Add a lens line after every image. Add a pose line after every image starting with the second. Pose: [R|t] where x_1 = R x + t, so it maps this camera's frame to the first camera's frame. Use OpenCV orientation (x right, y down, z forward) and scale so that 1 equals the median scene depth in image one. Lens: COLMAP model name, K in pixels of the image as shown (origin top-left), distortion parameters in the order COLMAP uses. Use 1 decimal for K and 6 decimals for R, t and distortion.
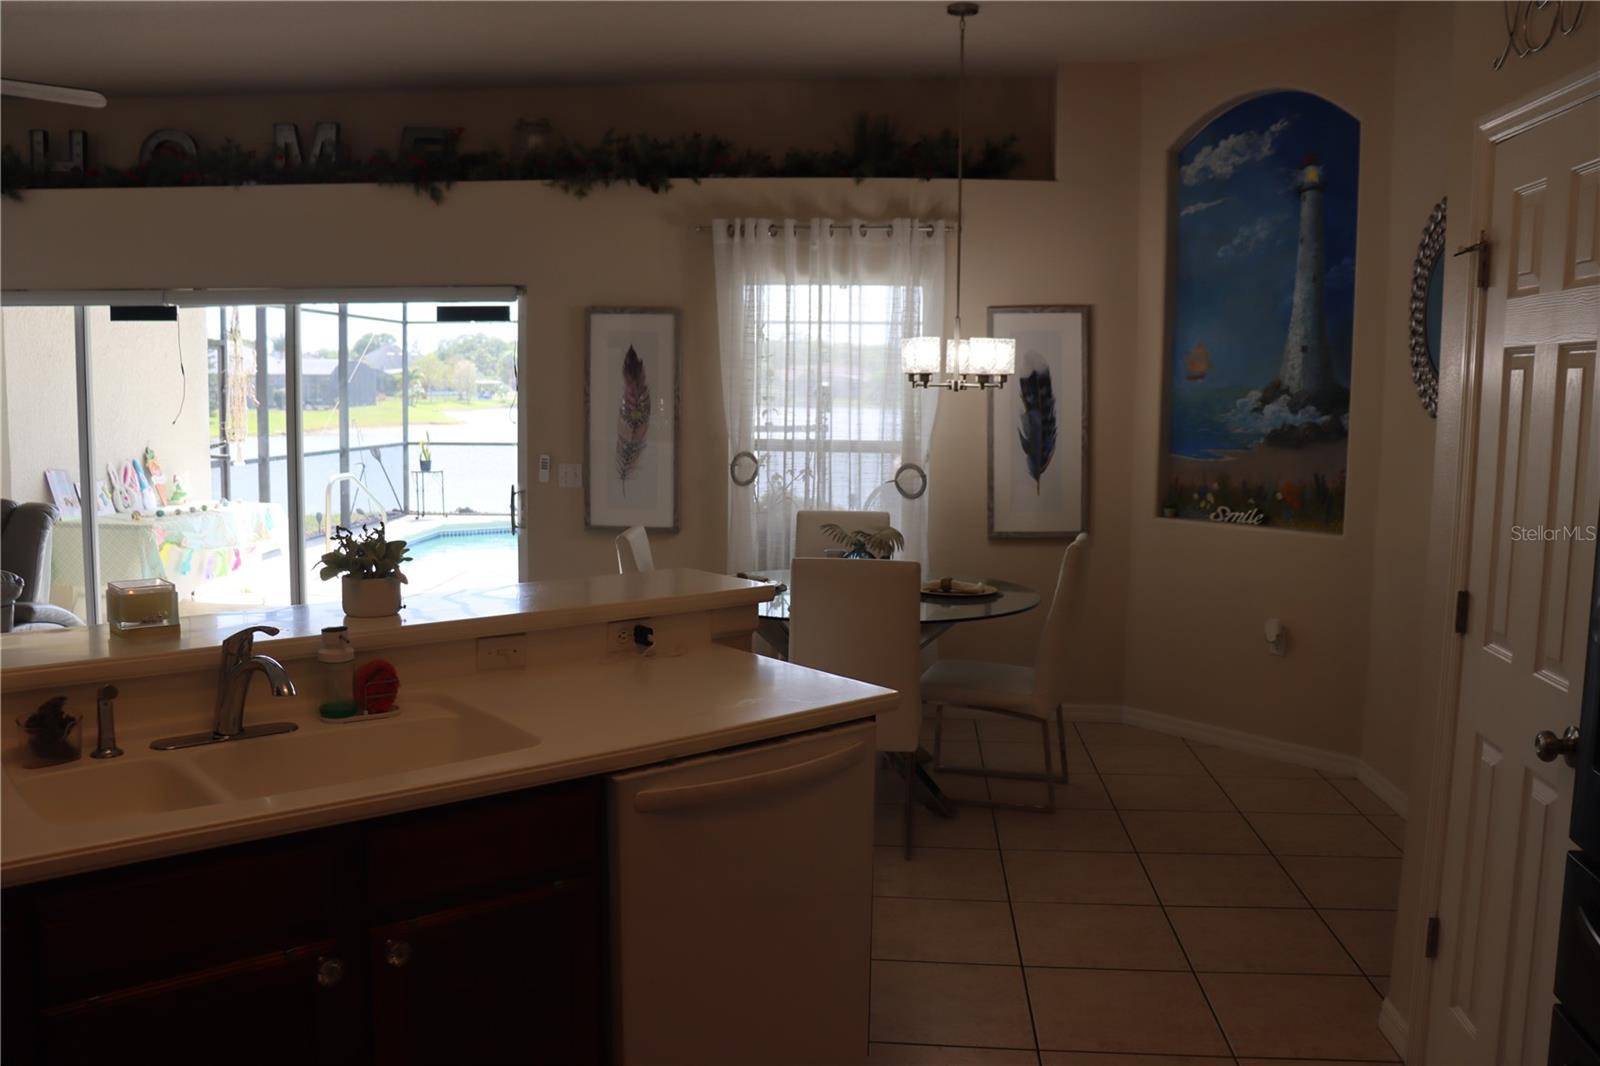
lens RADIAL K [[1333.0, 0, 794.4], [0, 1333.0, 536.2], [0, 0, 1]] dist [-0.175978, 0.152825]
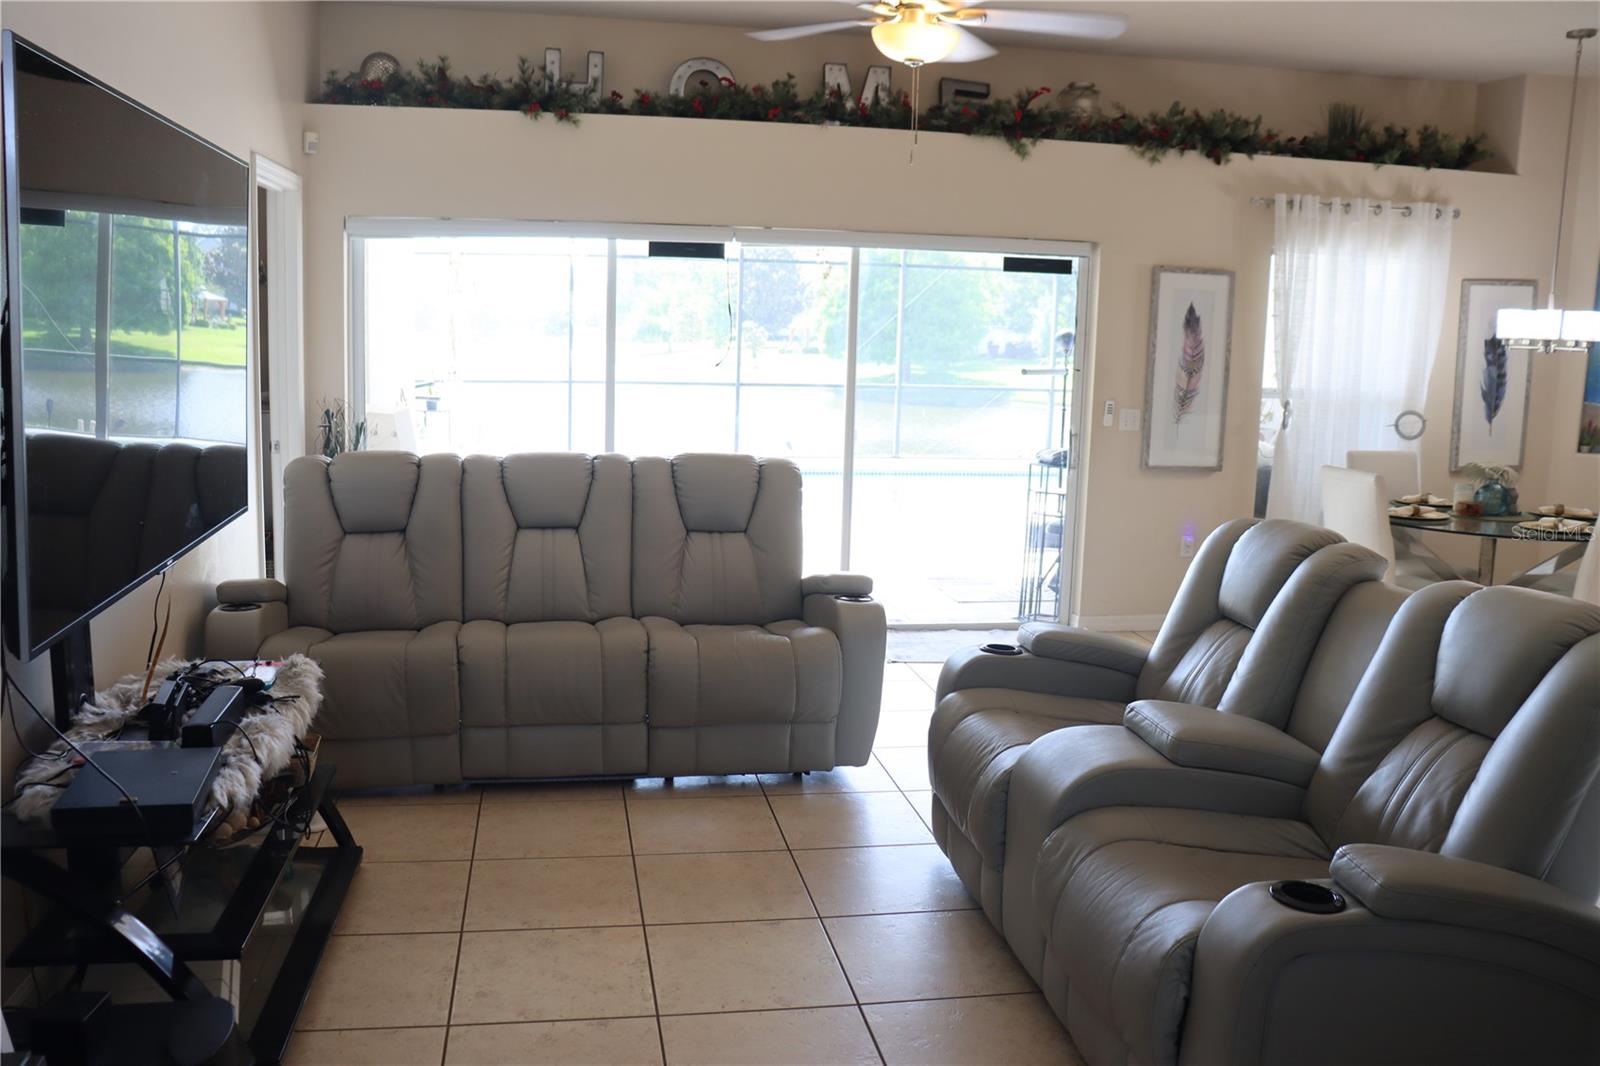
lens RADIAL K [[1333.0, 0, 787.3], [0, 1333.0, 545.7], [0, 0, 1]] dist [-0.175978, 0.152825]
pose [[0.964107, -0.034220, 0.263300, -0.746738], [0.019861, 0.998176, 0.057006, -0.010147], [-0.264771, -0.049730, 0.963028, 0.030229]]
